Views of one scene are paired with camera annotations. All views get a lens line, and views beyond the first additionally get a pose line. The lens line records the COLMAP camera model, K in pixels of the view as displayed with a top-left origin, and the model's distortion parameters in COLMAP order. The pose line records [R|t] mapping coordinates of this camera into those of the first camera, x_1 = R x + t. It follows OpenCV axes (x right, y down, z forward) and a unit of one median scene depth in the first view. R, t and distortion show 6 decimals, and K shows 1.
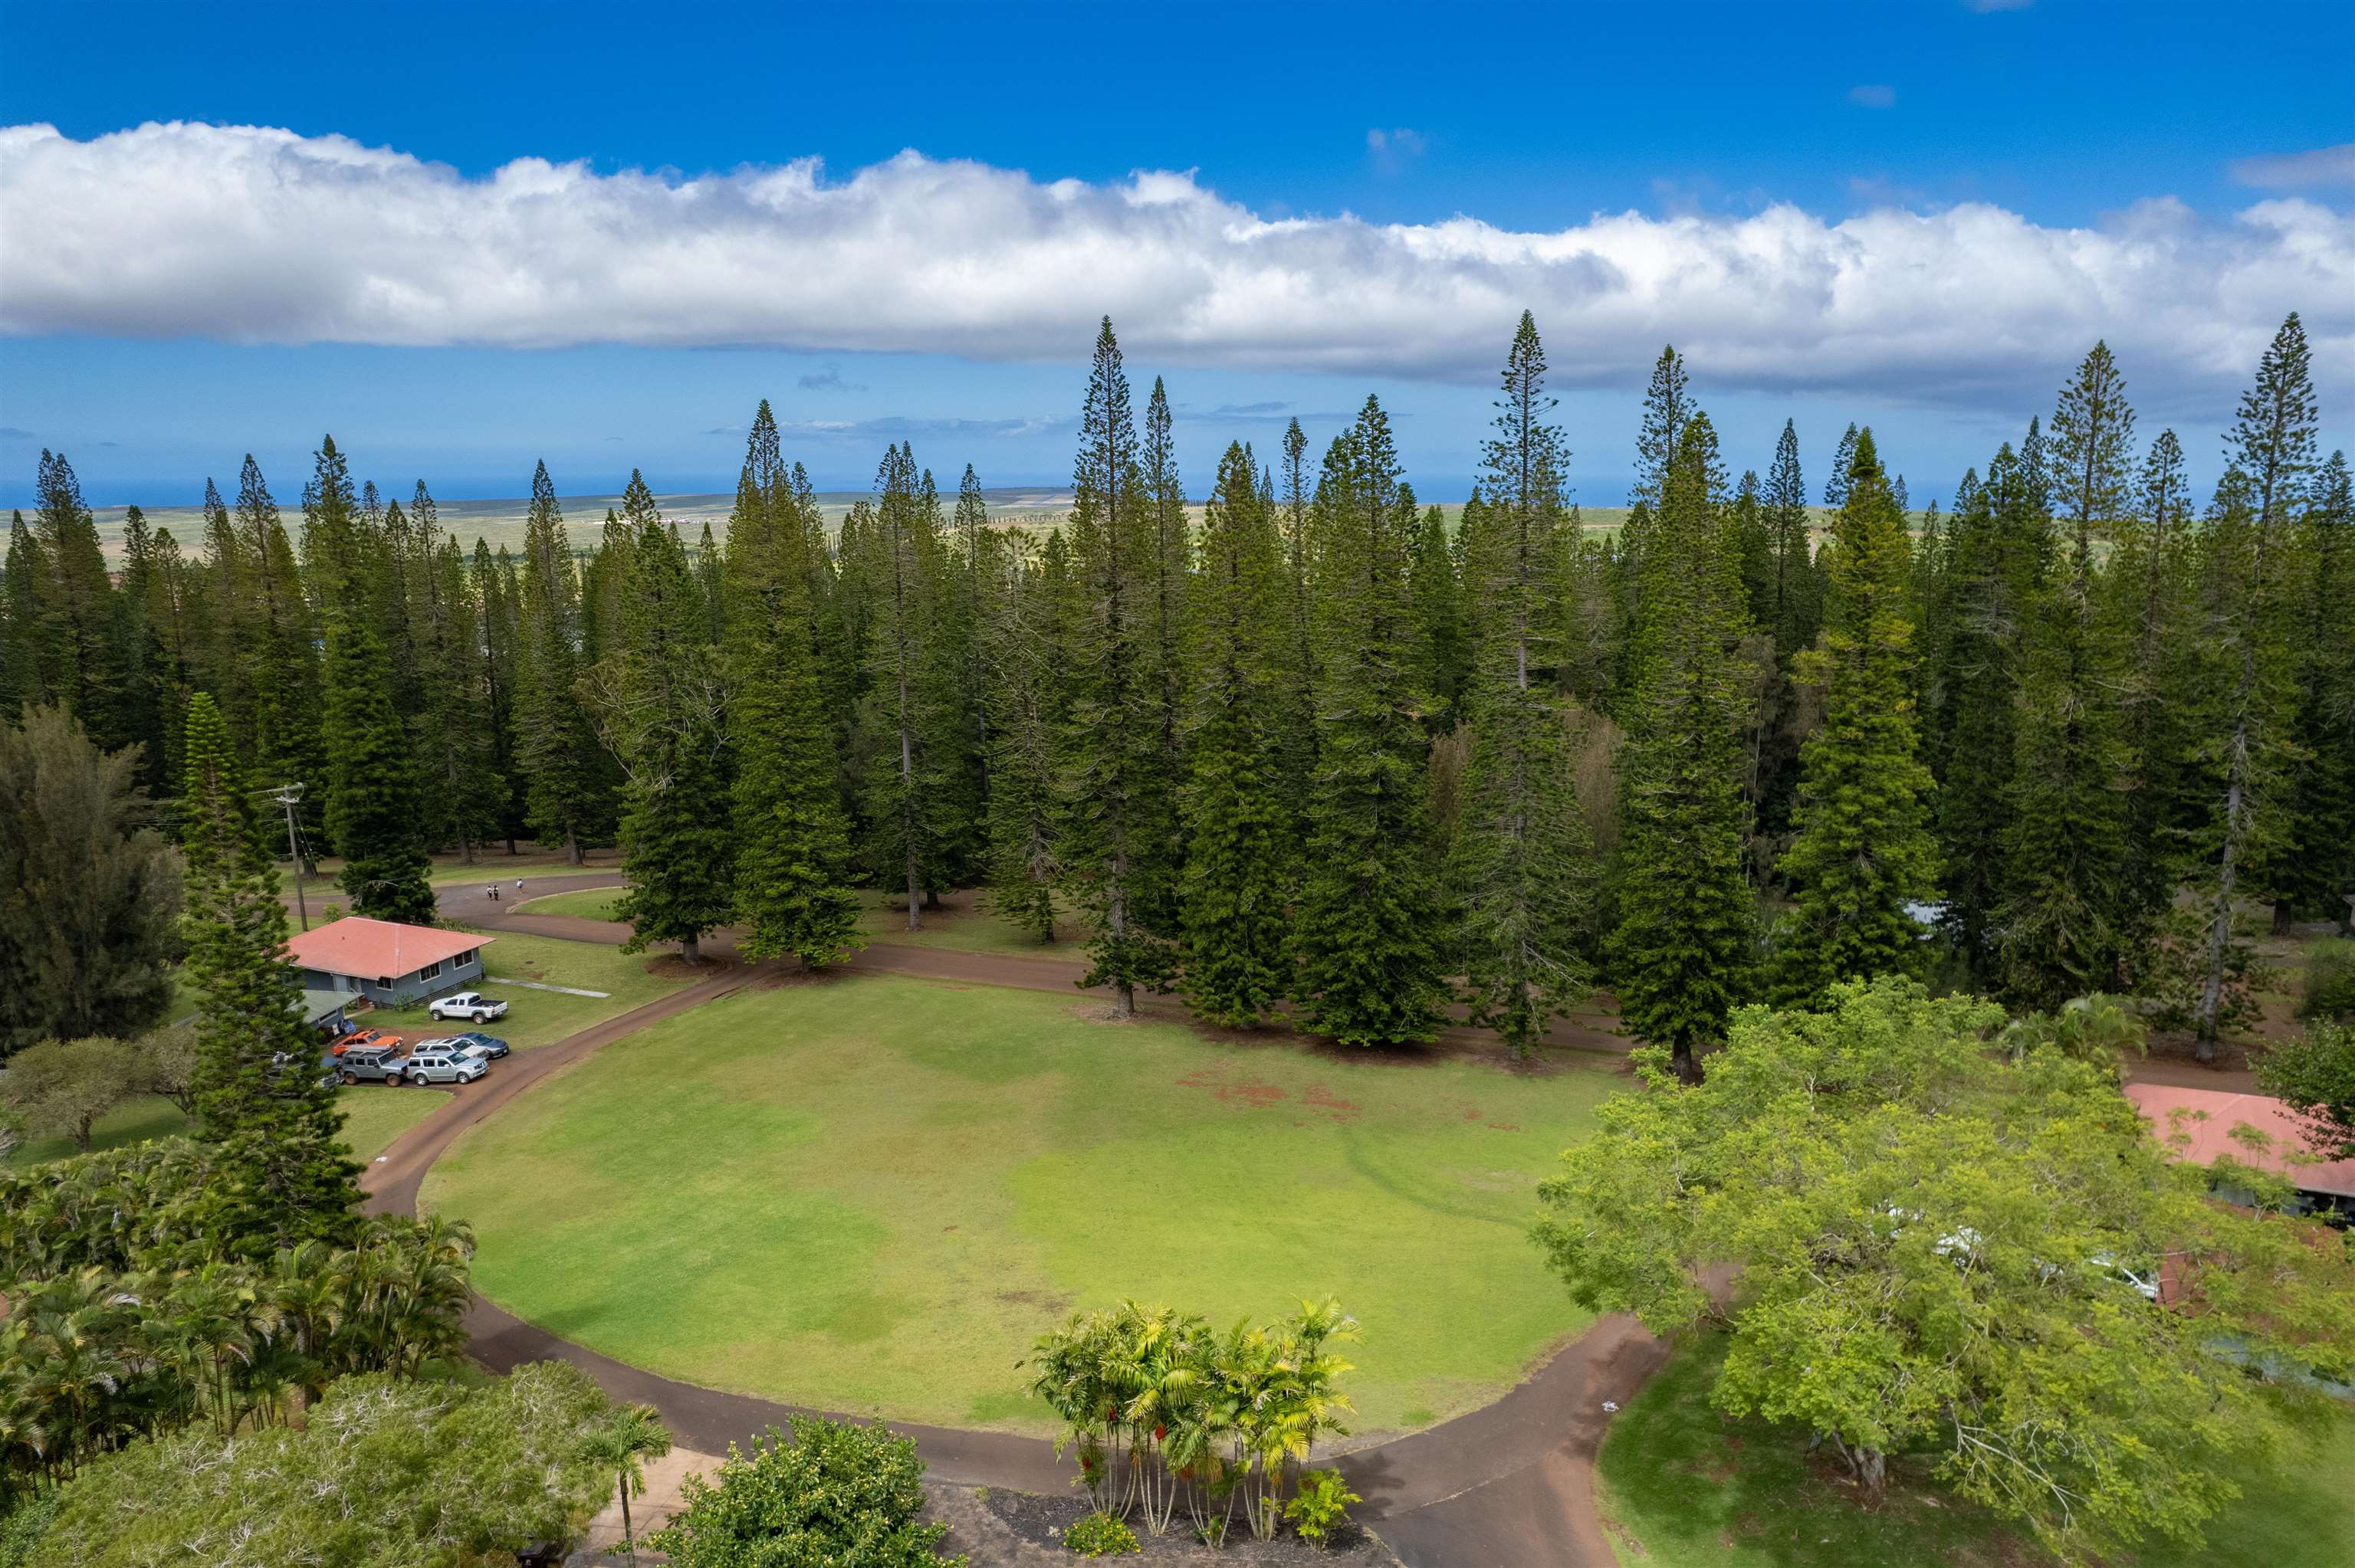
lens RADIAL K [[1528.8, 0, 1172.8], [0, 1528.8, 767.7], [0, 0, 1]] dist [-0.066074, 0.048937]
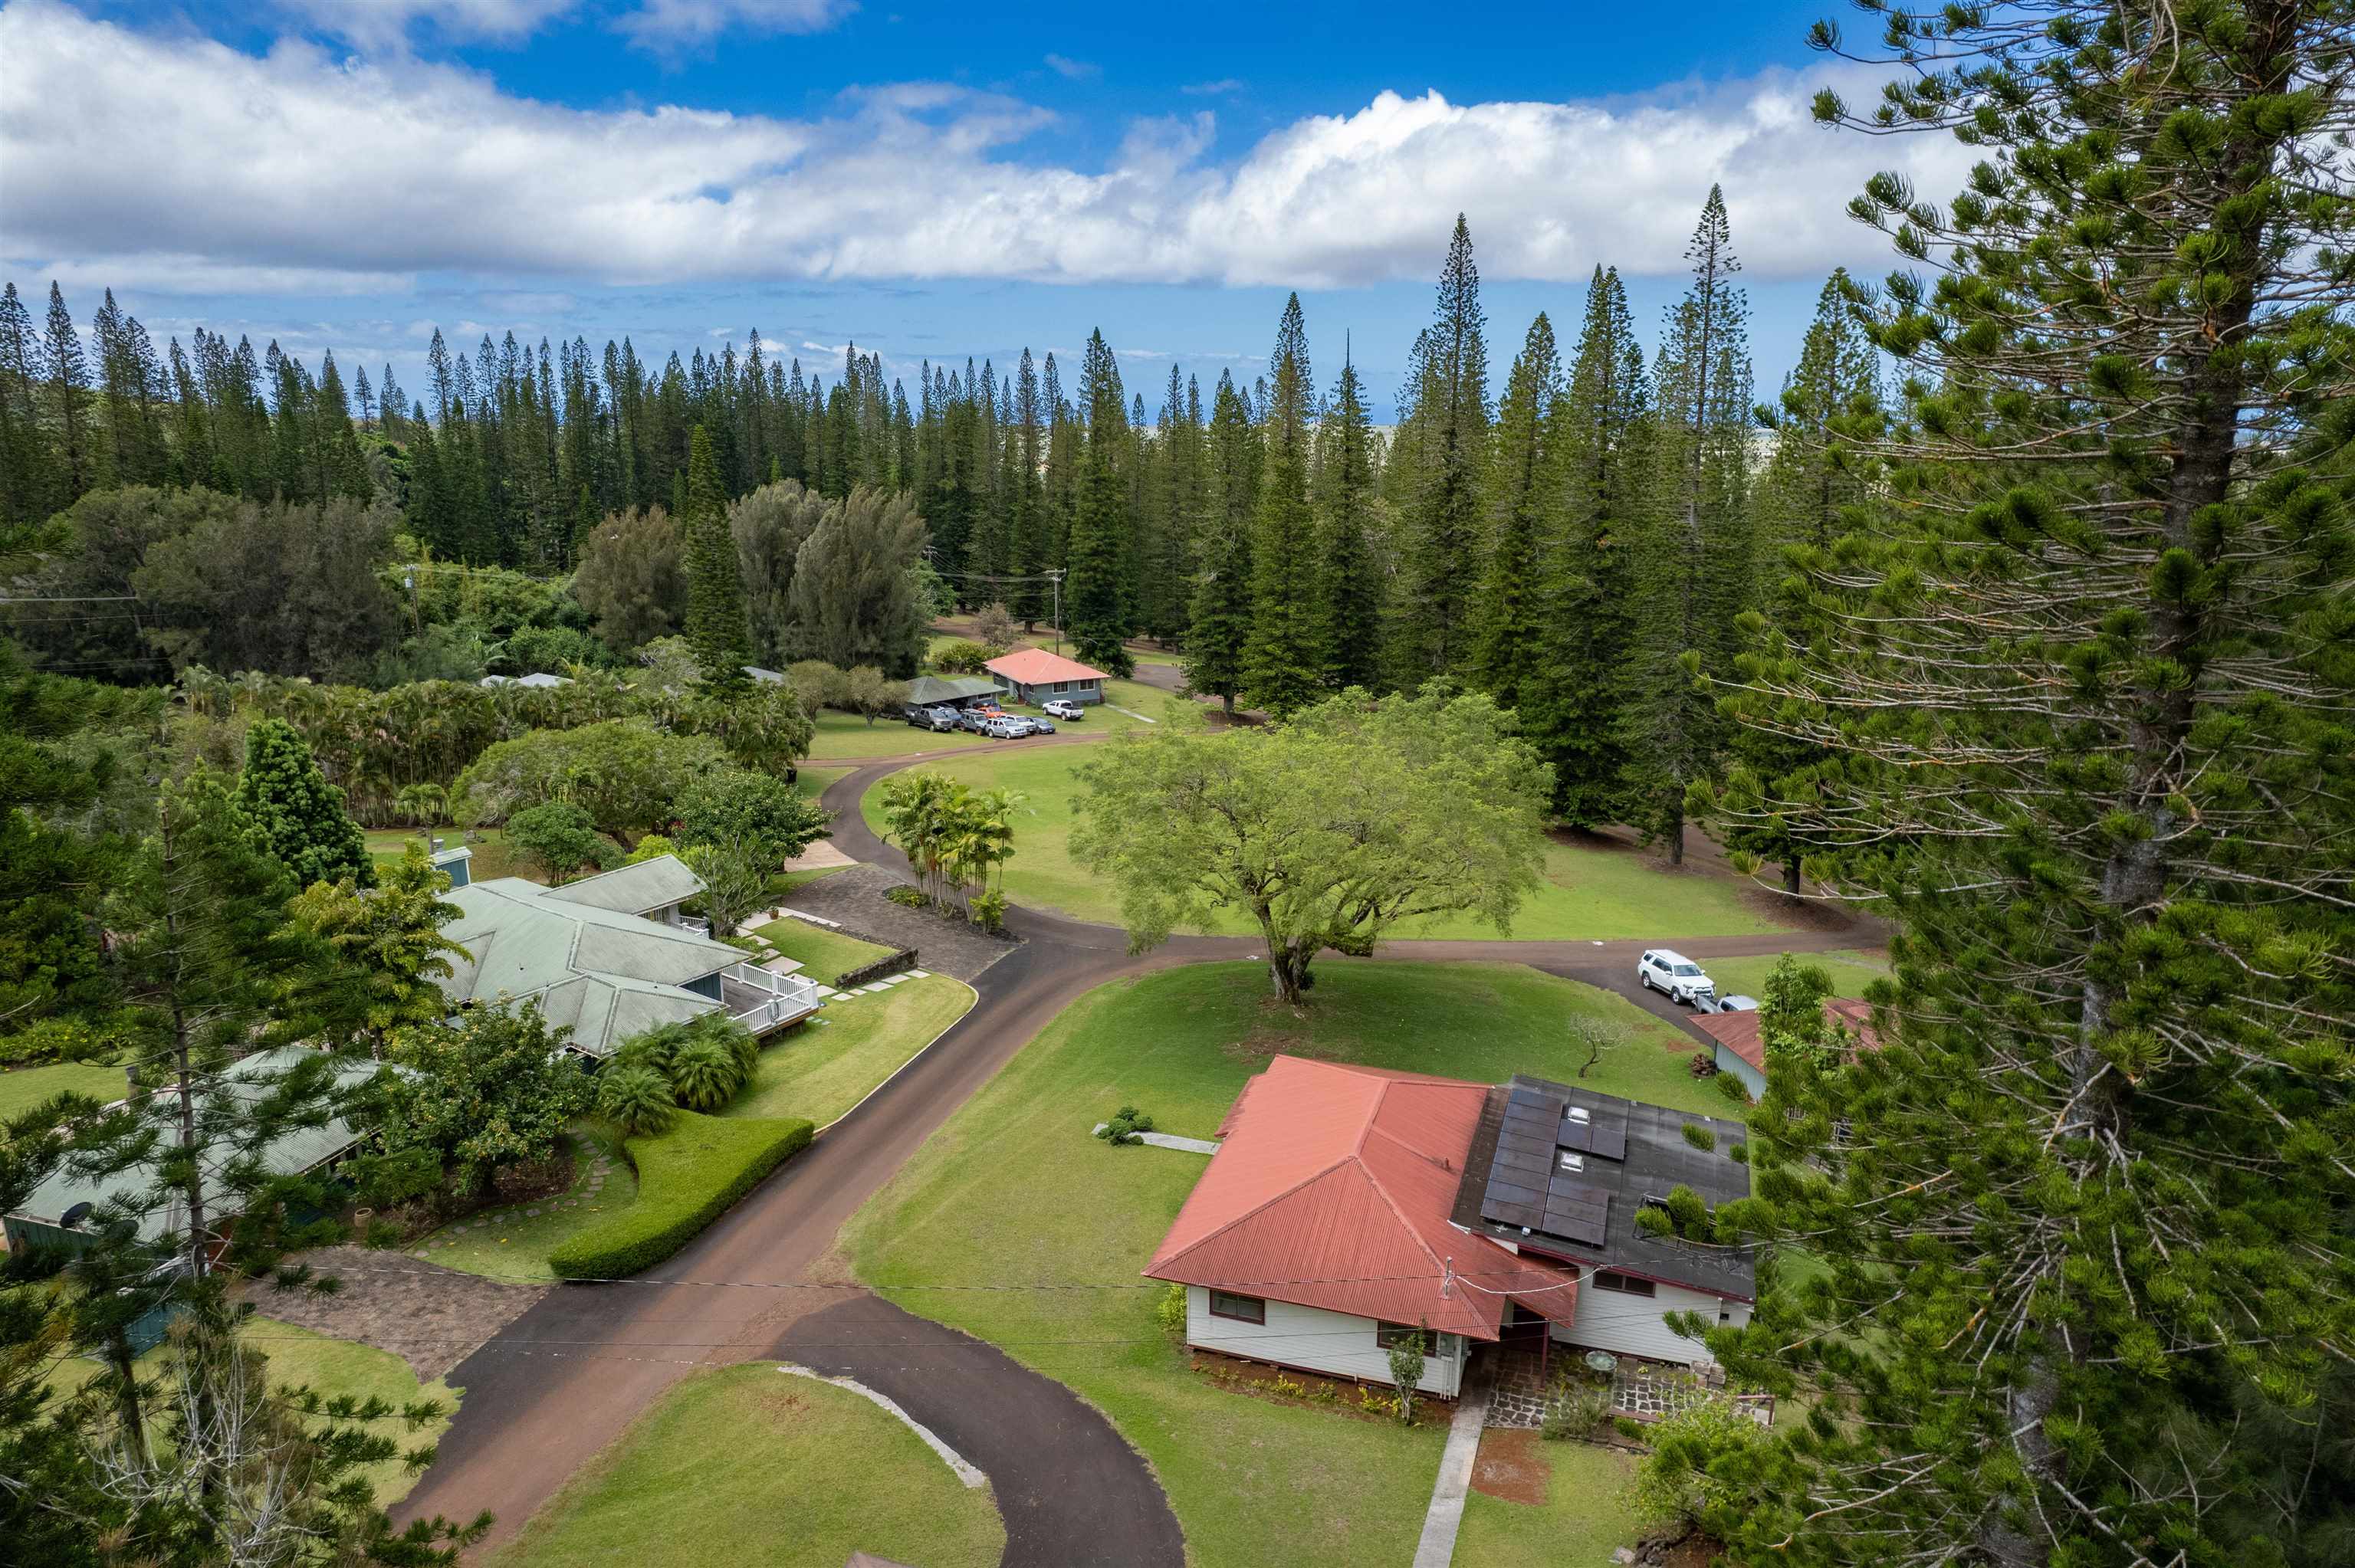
lens RADIAL K [[1528.8, 0, 1164.3], [0, 1528.8, 790.0], [0, 0, 1]] dist [-0.066074, 0.048937]
pose [[0.750000, 0.172246, -0.638617, 0.665591], [-0.136011, 0.985026, 0.105945, 0.072105], [0.647303, 0.007401, 0.762197, -0.098754]]
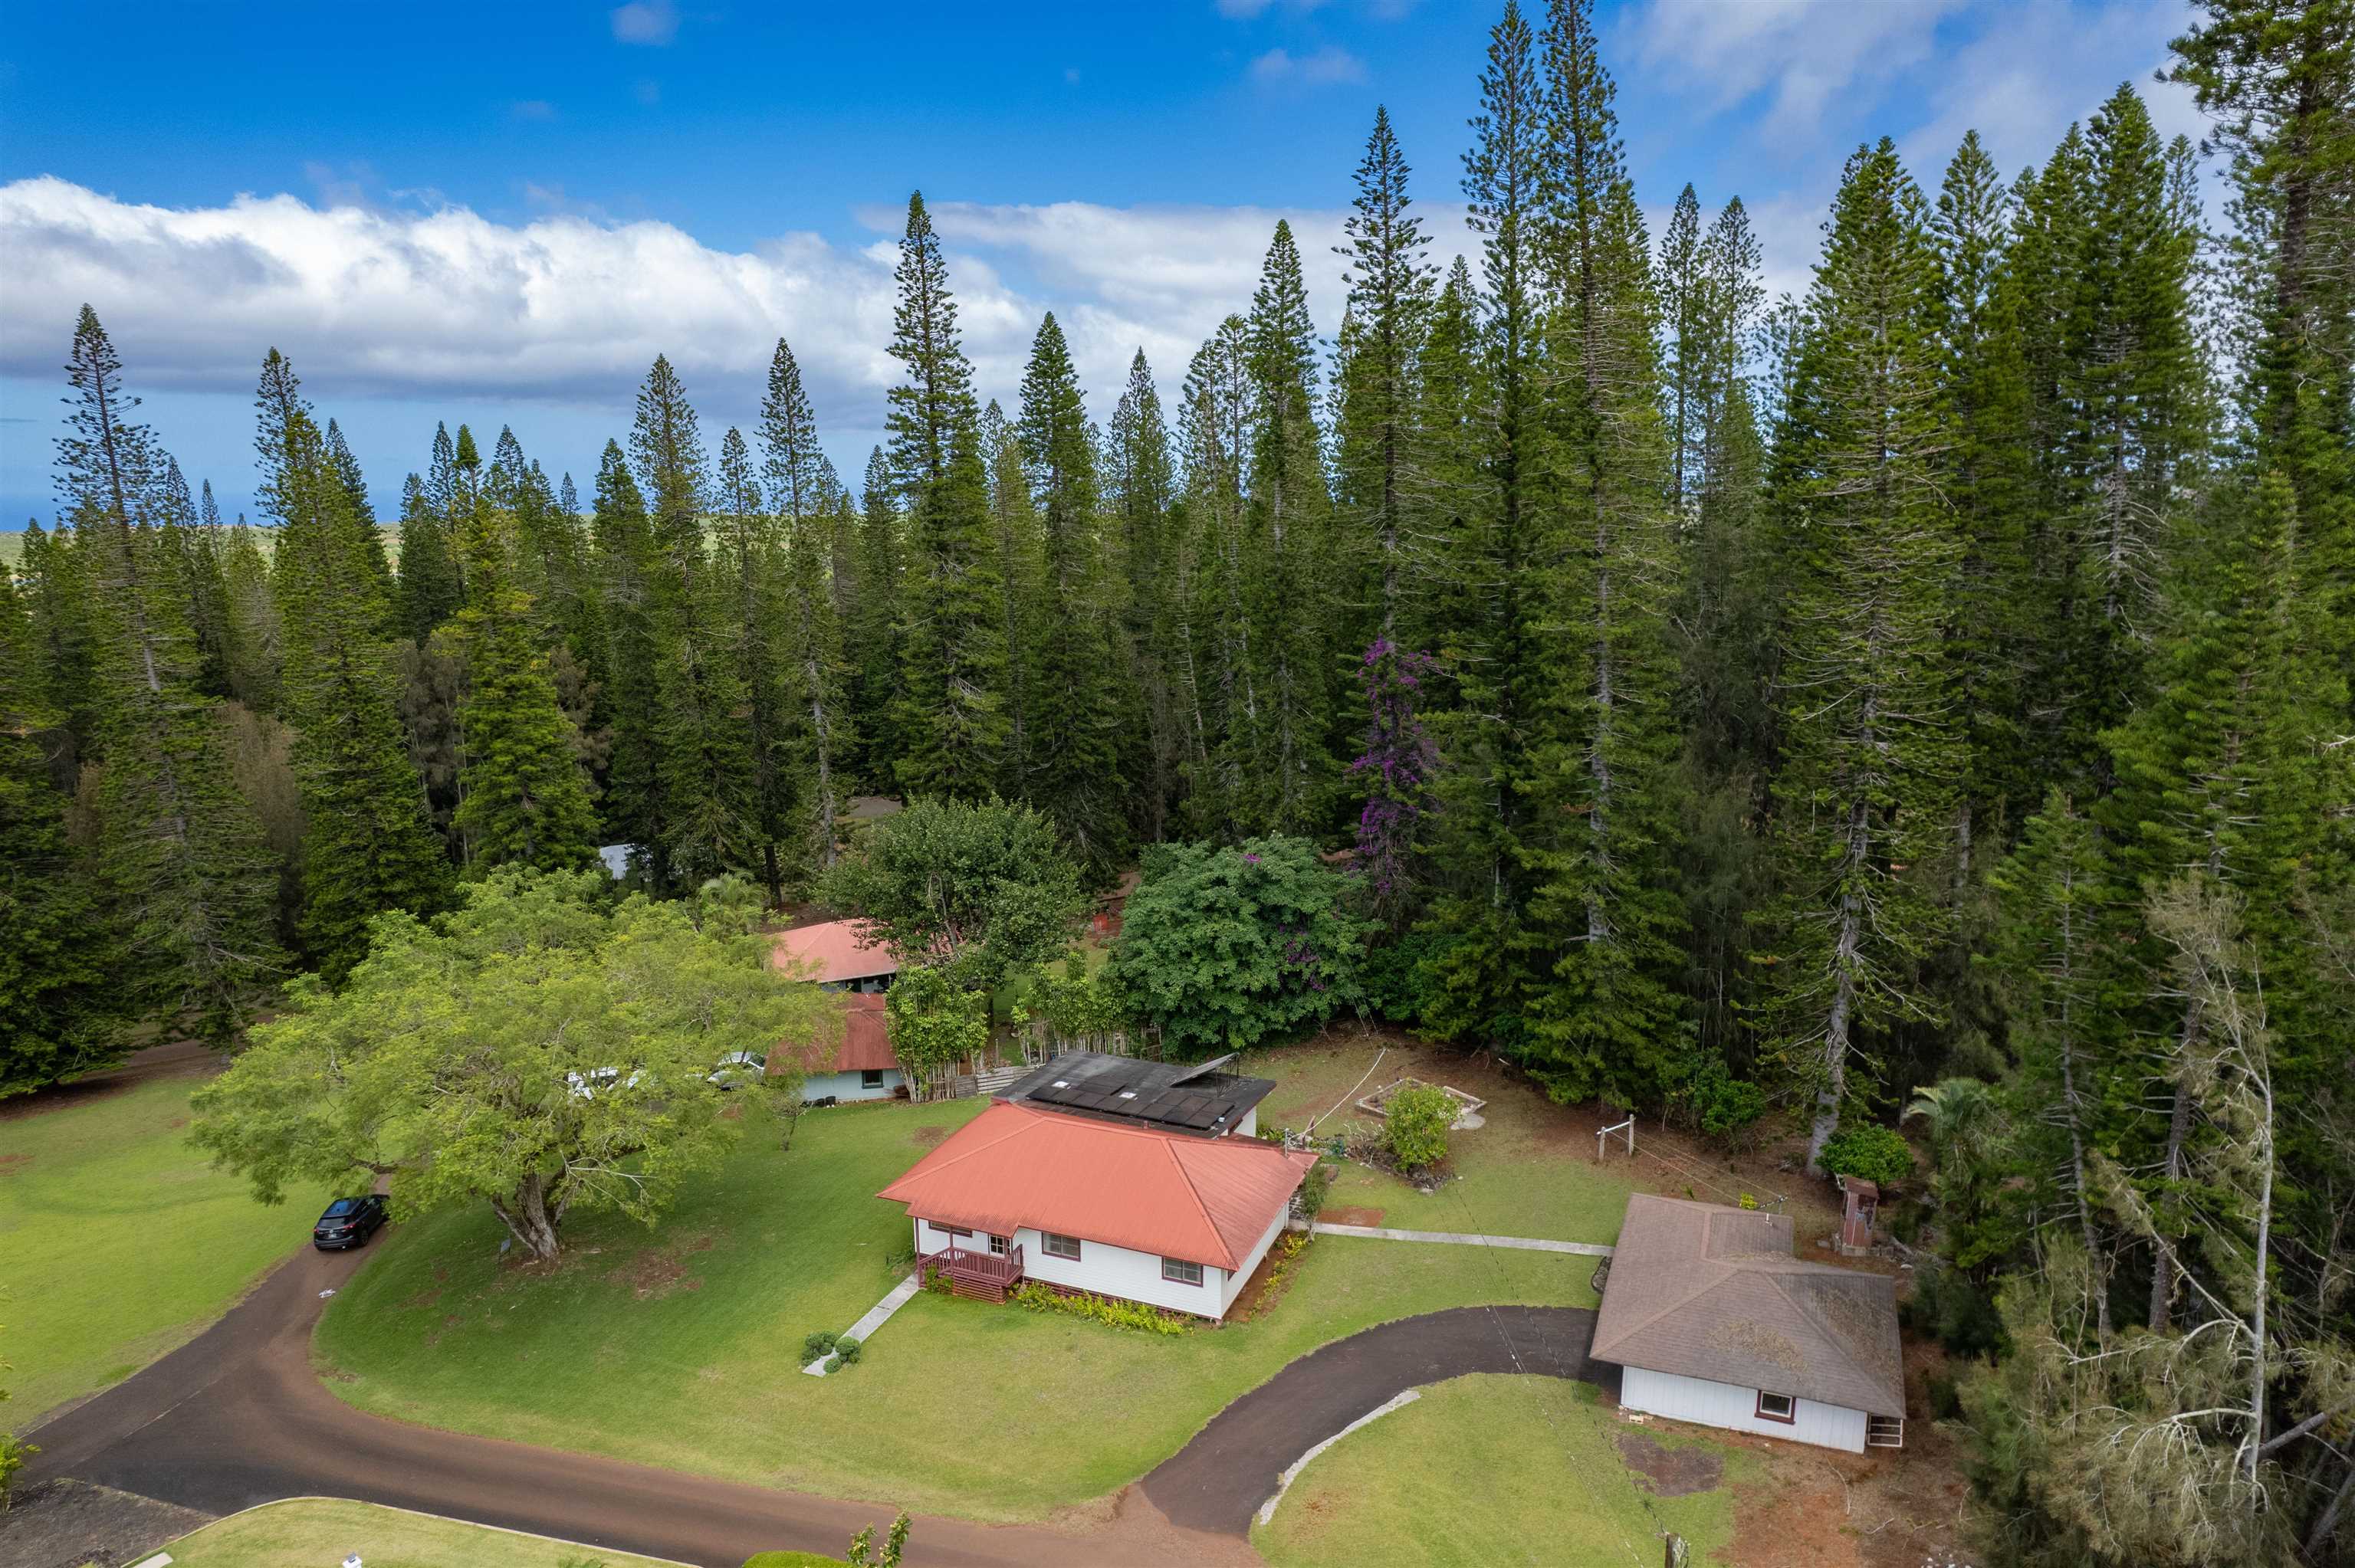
lens RADIAL K [[1528.8, 0, 1234.9], [0, 1528.8, 777.5], [0, 0, 1]] dist [-0.066074, 0.048937]
pose [[0.687095, -0.151448, 0.710608, 0.012549], [0.149873, 0.986544, 0.065343, 0.043153], [-0.710942, 0.061604, 0.700548, -0.167031]]
